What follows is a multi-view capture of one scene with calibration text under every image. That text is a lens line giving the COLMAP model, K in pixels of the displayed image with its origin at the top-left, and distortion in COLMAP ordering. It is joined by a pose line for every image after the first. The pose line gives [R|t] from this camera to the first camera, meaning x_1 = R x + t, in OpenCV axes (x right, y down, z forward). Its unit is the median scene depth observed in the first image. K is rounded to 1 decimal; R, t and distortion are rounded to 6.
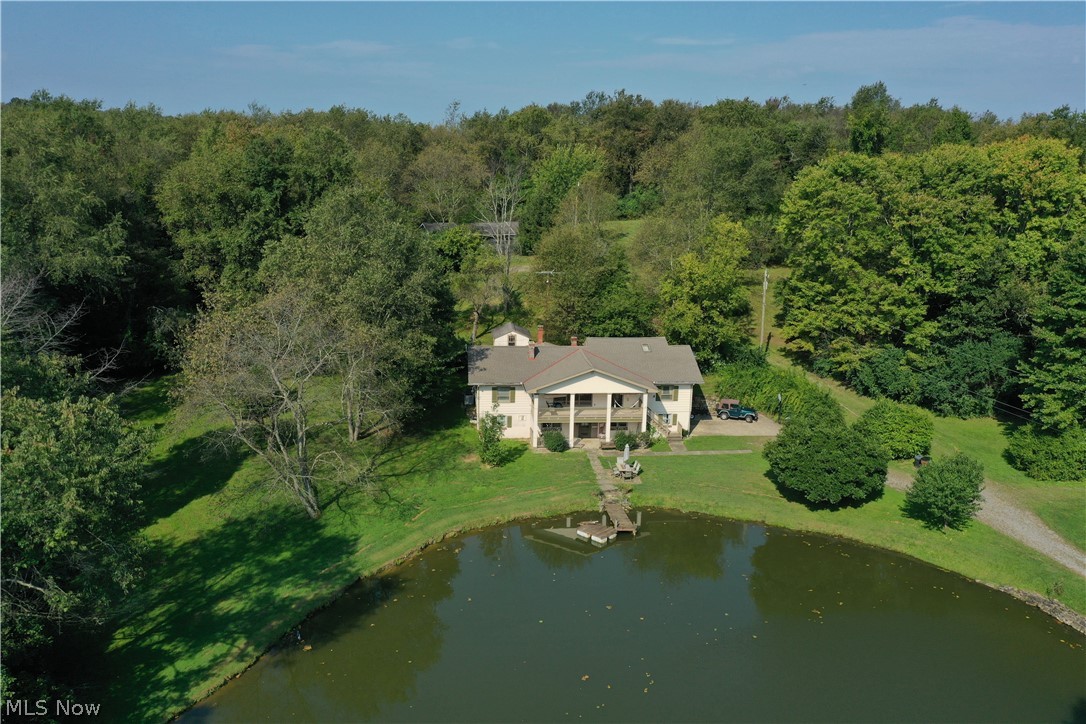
lens RADIAL K [[864.1, 0, 543.0], [0, 864.1, 362.0], [0, 0, 1]] dist [-0.003451, -0.003464]
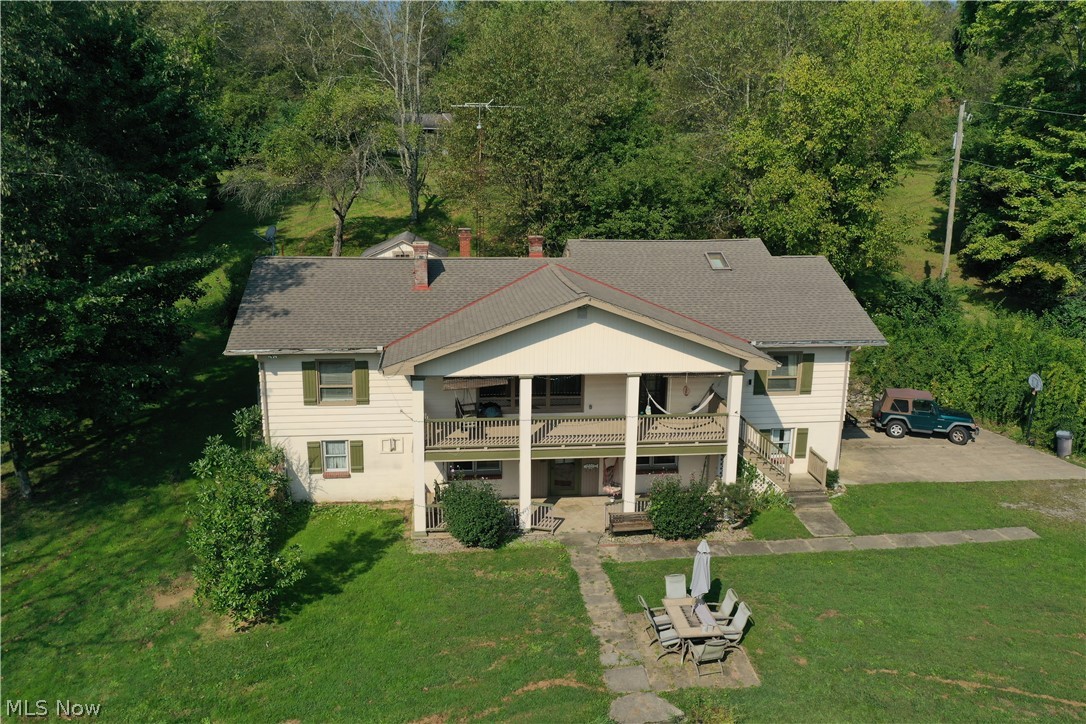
lens RADIAL K [[864.1, 0, 543.0], [0, 864.1, 362.0], [0, 0, 1]] dist [-0.003451, -0.003464]
pose [[0.999872, -0.012097, 0.010480, 0.036419], [0.012068, 0.999923, 0.002775, 0.029381], [-0.010513, -0.002648, 0.999941, 0.639733]]
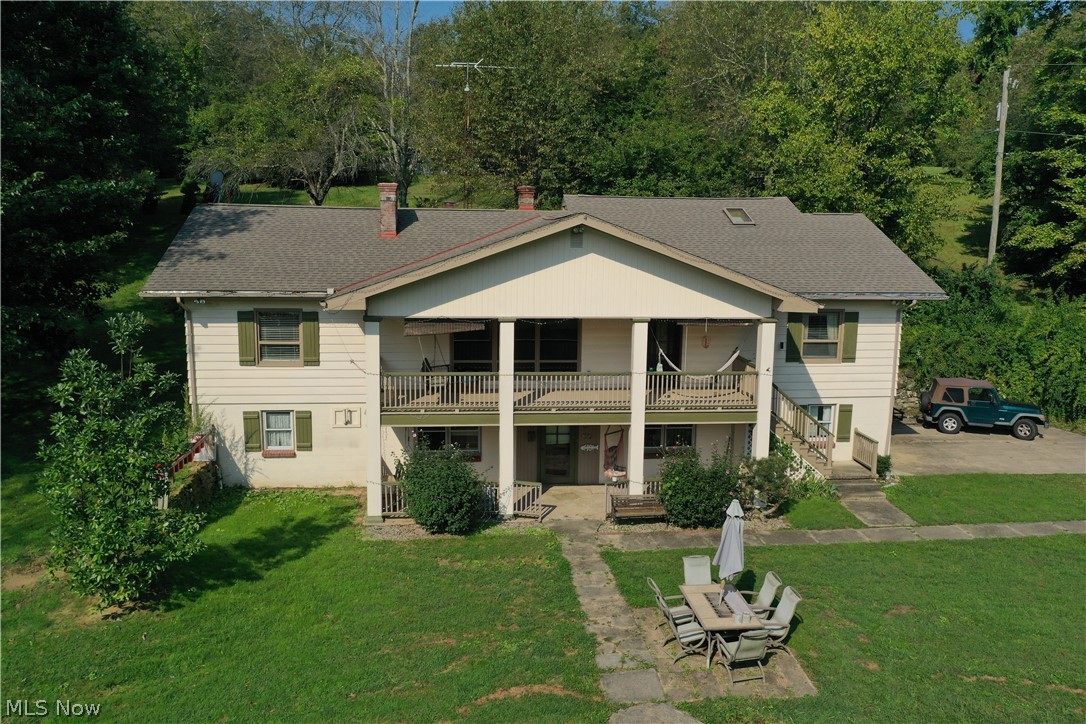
lens RADIAL K [[864.1, 0, 543.0], [0, 864.1, 362.0], [0, 0, 1]] dist [-0.003451, -0.003464]
pose [[0.999959, -0.009015, 0.001103, 0.043991], [0.009071, 0.997308, -0.072761, 0.068275], [-0.000444, 0.072768, 0.997349, 0.705182]]
